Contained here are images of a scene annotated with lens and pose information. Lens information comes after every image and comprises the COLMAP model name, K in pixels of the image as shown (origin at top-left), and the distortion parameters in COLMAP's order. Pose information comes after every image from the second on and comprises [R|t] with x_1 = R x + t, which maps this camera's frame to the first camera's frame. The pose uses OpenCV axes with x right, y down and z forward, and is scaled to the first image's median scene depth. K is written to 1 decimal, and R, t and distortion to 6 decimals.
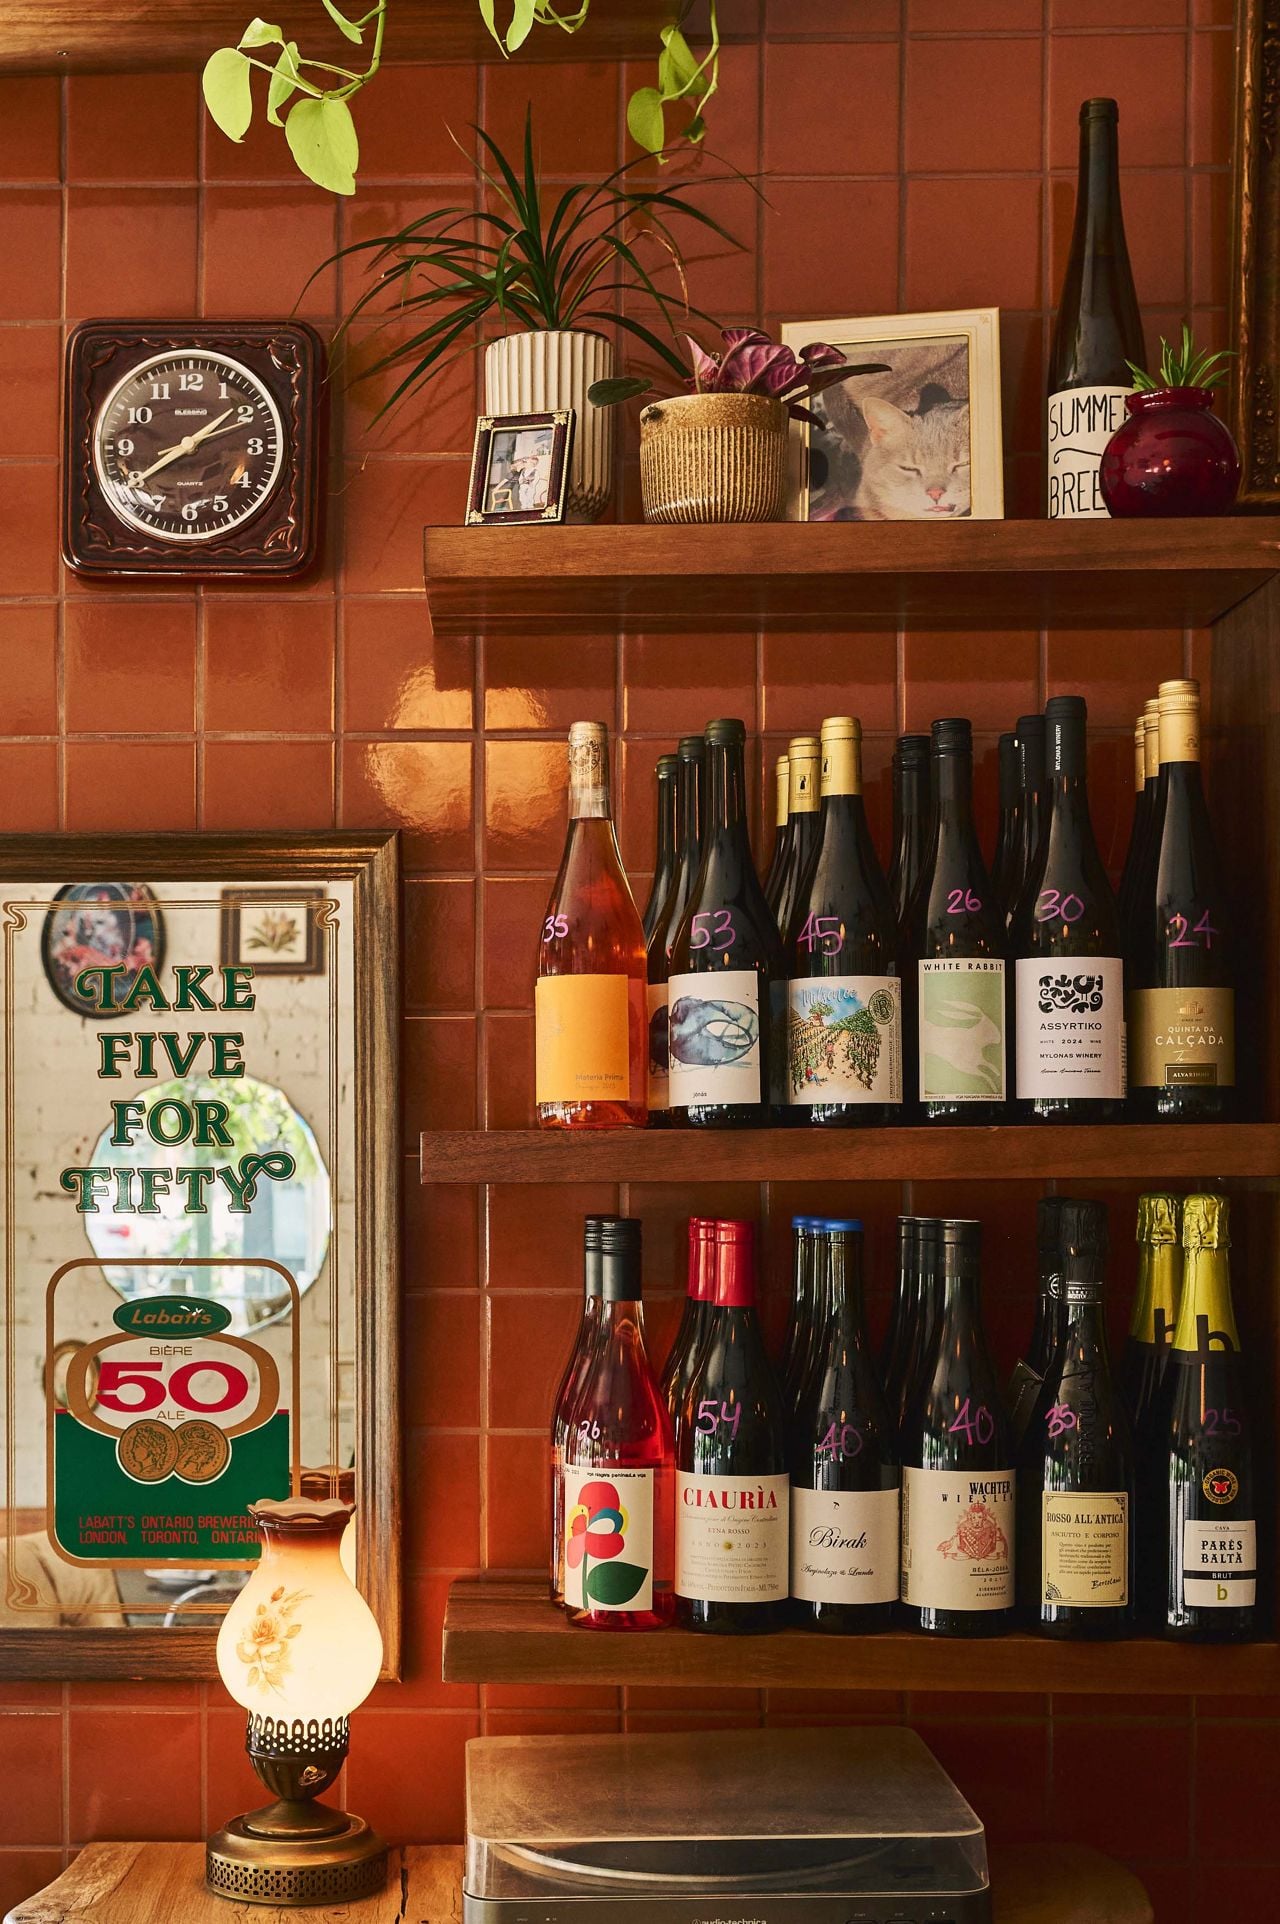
lens RADIAL K [[2615.4, 0, 637.0], [0, 2615.4, 961.9], [0, 0, 1]] dist [0.001260, 0.000000]
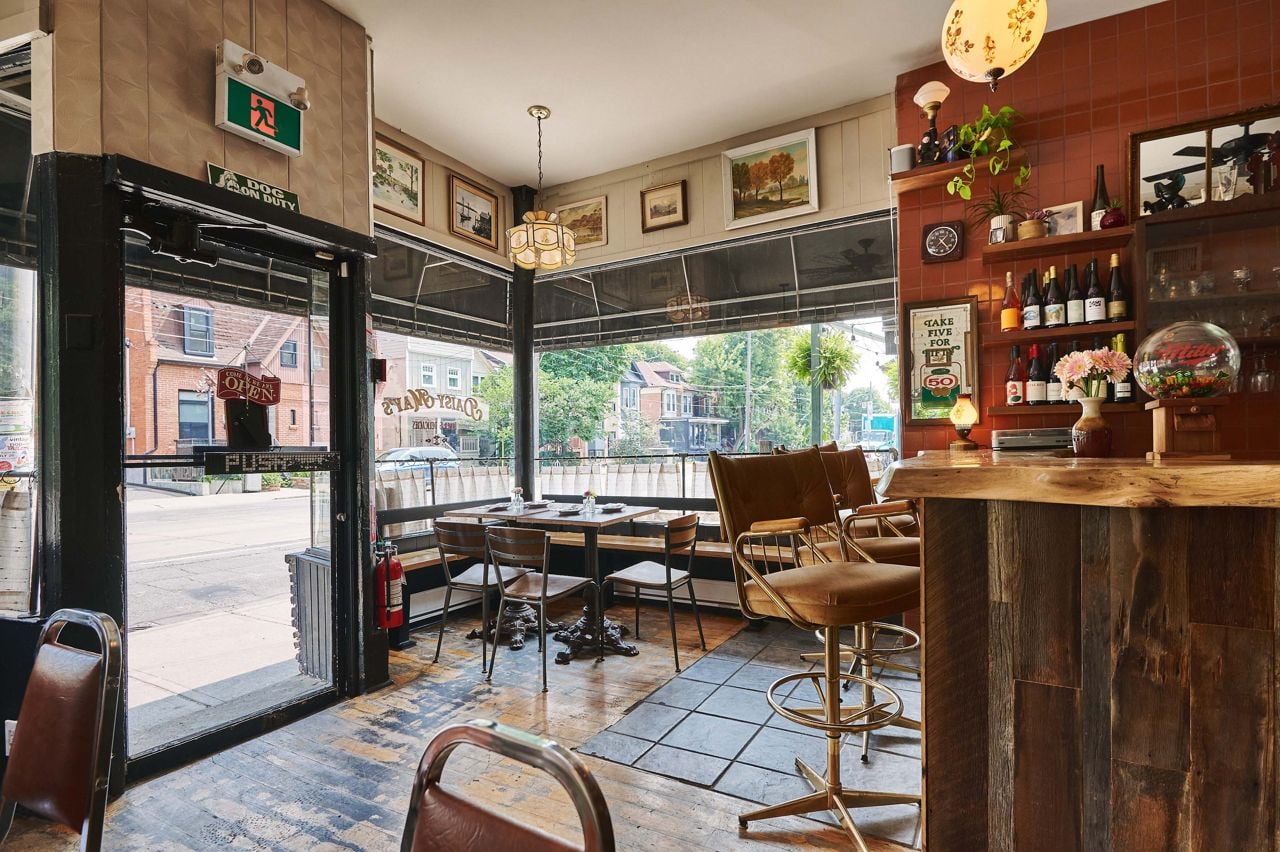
lens RADIAL K [[698.3, 0, 638.7], [0, 698.3, 428.6], [0, 0, 1]] dist [-0.003265, -0.000223]
pose [[0.878074, -0.013530, -0.478333, -0.003654], [0.006220, 0.999838, -0.016864, 0.330455], [0.478484, 0.011833, 0.878017, -1.008400]]
